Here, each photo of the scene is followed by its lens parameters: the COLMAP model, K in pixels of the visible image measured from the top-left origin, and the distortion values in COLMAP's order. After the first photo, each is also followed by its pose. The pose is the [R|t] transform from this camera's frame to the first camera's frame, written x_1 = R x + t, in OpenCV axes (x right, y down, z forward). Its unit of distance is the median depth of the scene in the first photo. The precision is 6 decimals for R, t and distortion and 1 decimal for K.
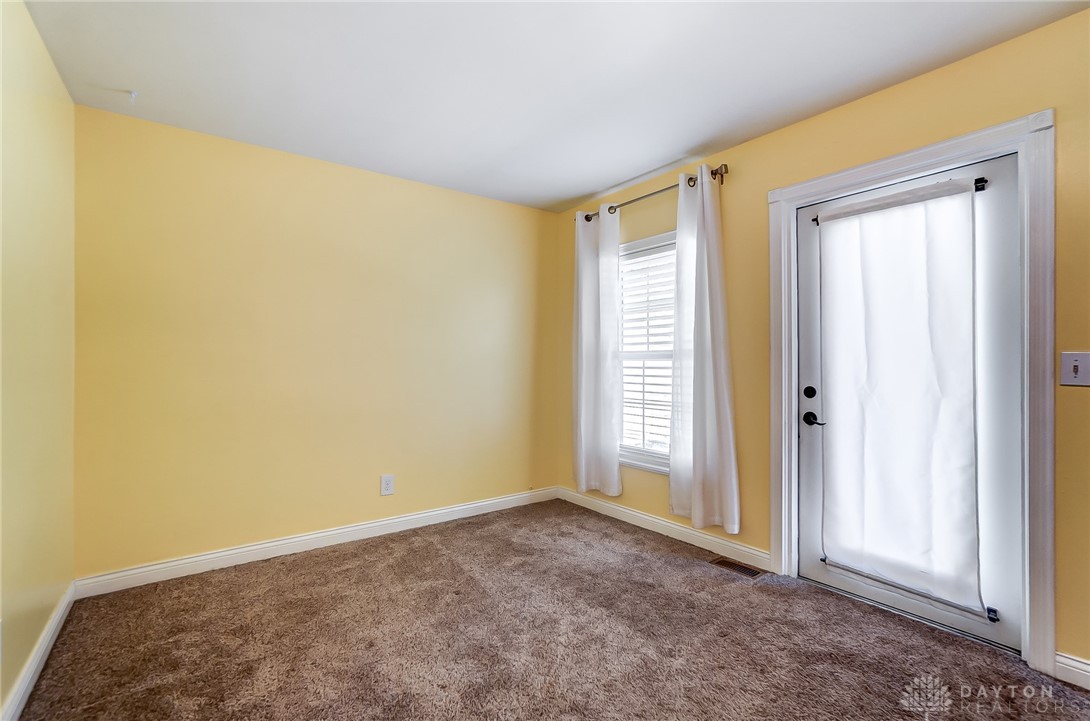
lens RADIAL K [[474.0, 0, 541.5], [0, 474.0, 363.7], [0, 0, 1]] dist [-0.014047, 0.003533]
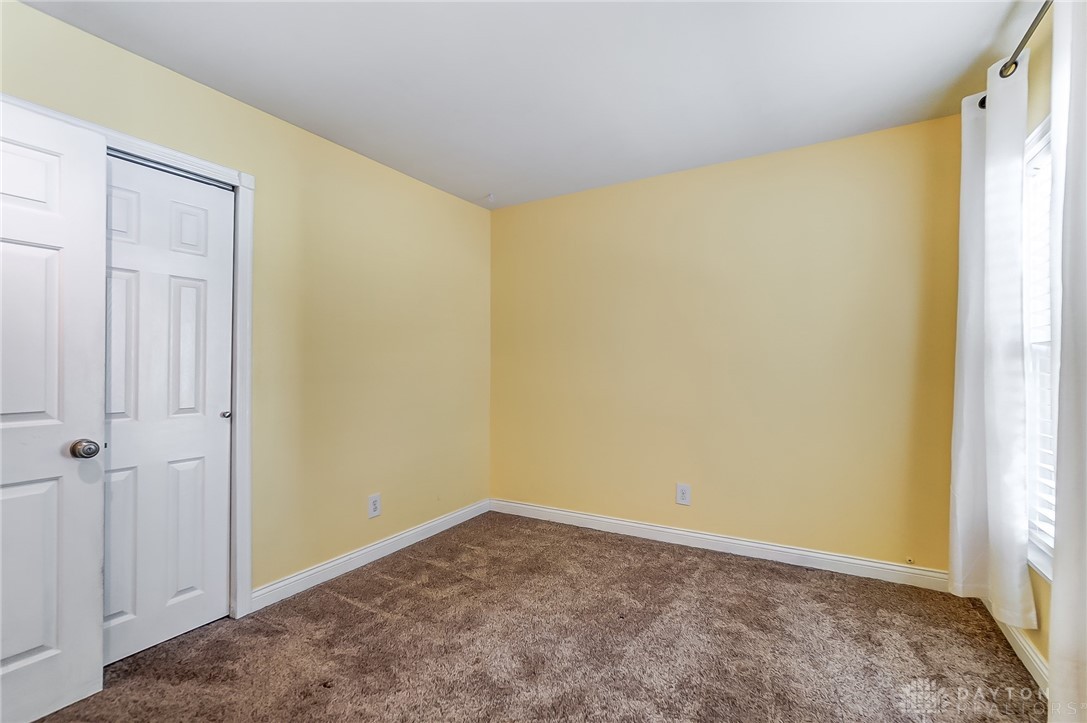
lens RADIAL K [[472.7, 0, 544.2], [0, 472.7, 366.4], [0, 0, 1]] dist [-0.014047, 0.003533]
pose [[0.409416, -0.005395, -0.912332, 0.477039], [-0.001046, 0.999979, -0.006383, 0.003854], [0.912347, 0.003567, 0.409402, 0.384885]]
